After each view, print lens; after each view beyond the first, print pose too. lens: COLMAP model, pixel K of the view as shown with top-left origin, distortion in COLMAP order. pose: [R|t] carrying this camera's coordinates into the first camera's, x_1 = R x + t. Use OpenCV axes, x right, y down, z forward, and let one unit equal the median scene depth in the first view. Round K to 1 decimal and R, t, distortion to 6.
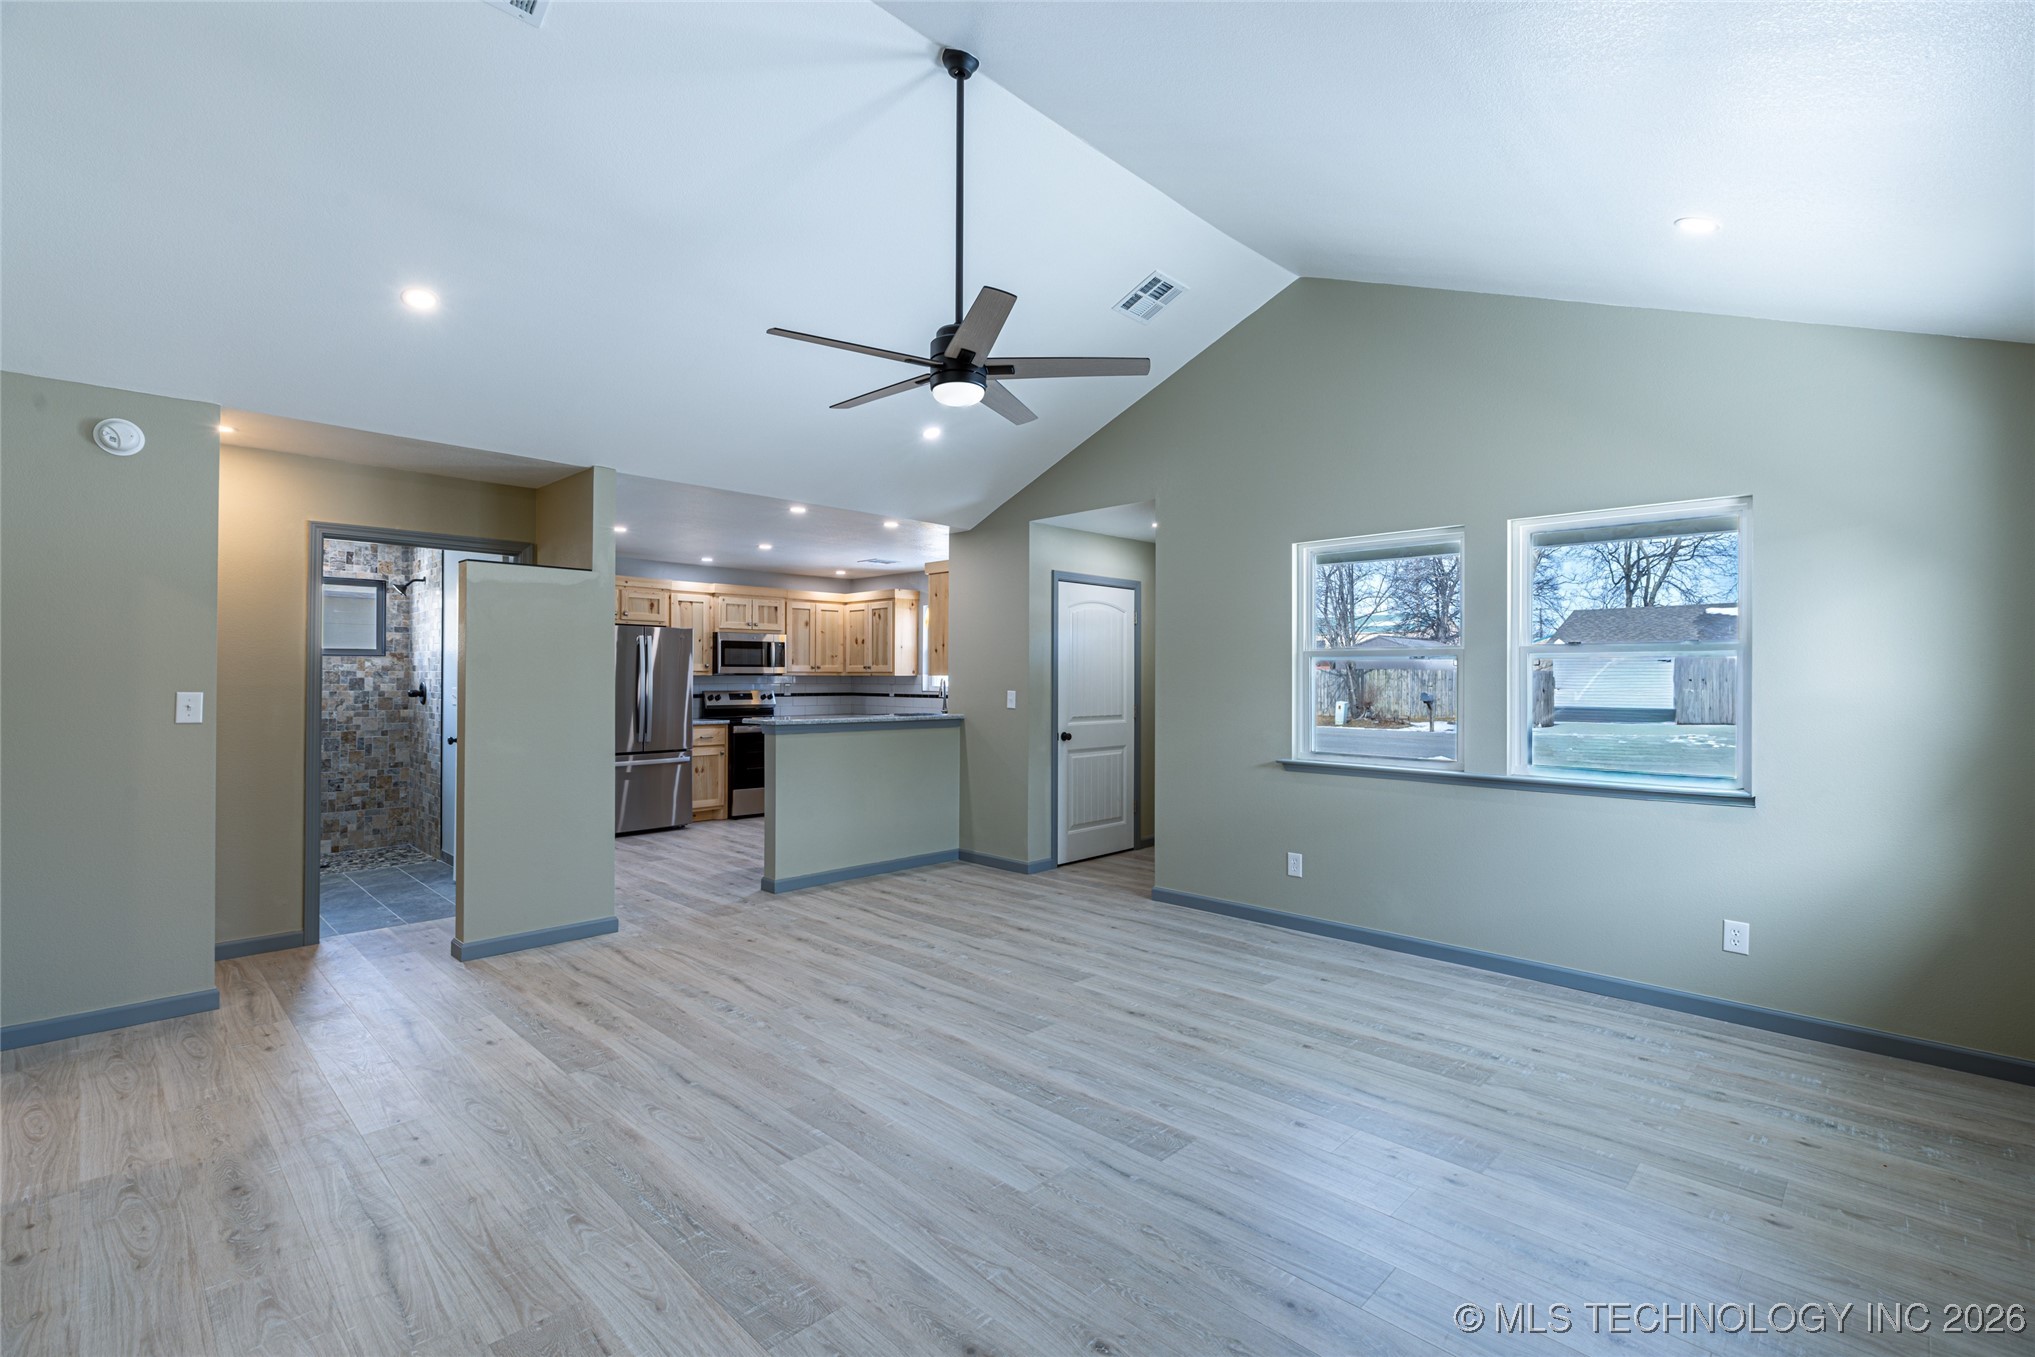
lens RADIAL K [[900.7, 0, 1022.7], [0, 900.7, 665.0], [0, 0, 1]] dist [0.002917, -0.000048]
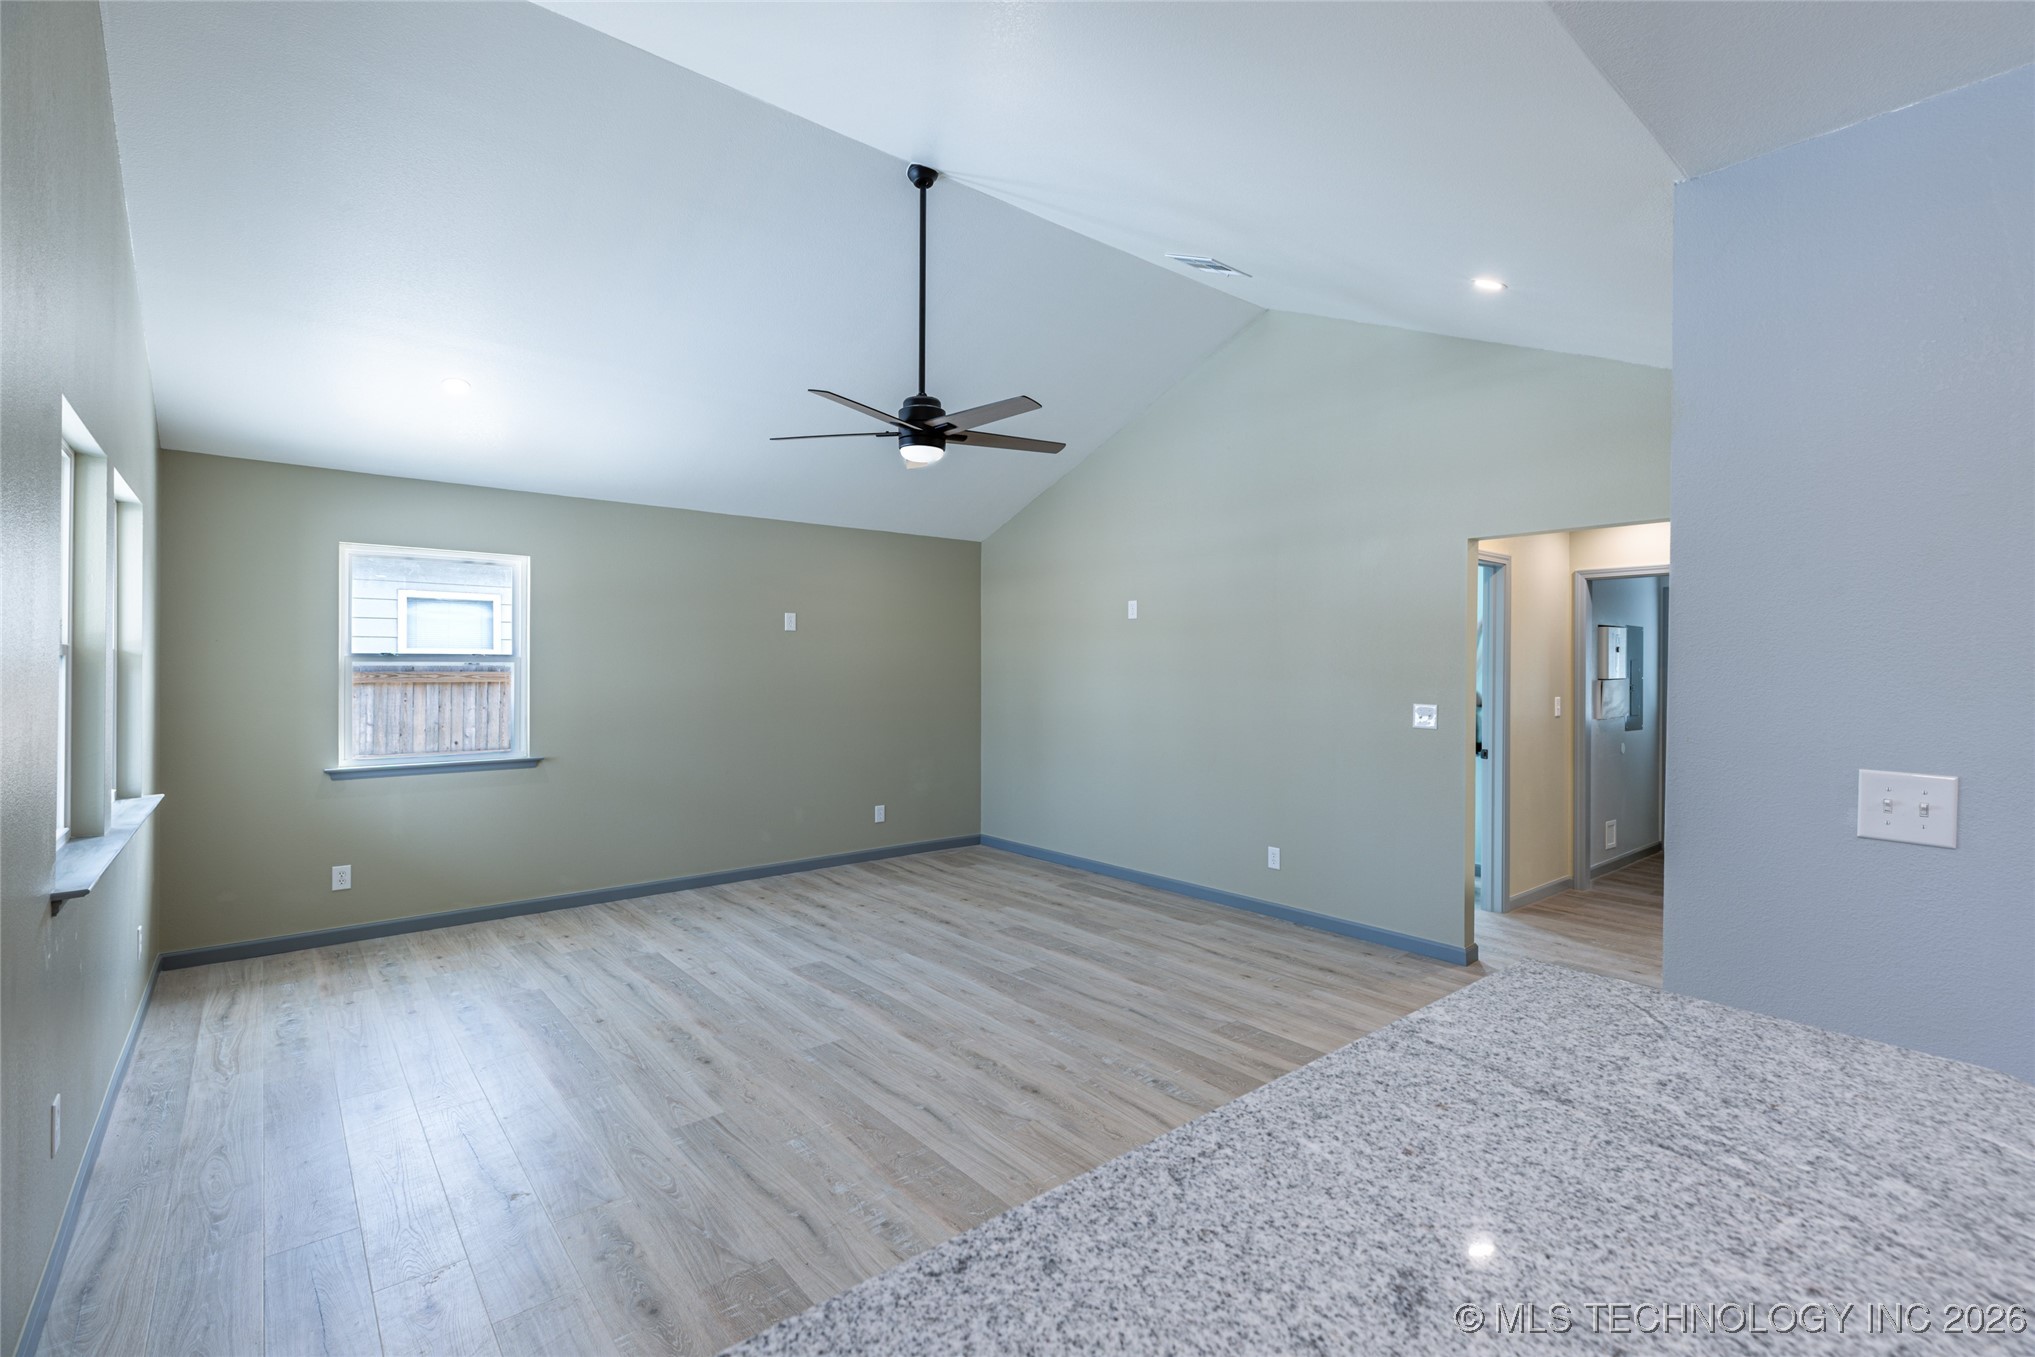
lens RADIAL K [[900.7, 0, 1024.8], [0, 900.7, 674.6], [0, 0, 1]] dist [0.002917, -0.000048]
pose [[-0.994953, -0.008147, 0.100009, -0.317081], [-0.009057, 0.999922, -0.008654, 0.003128], [-0.099931, -0.009516, -0.994949, 2.094228]]
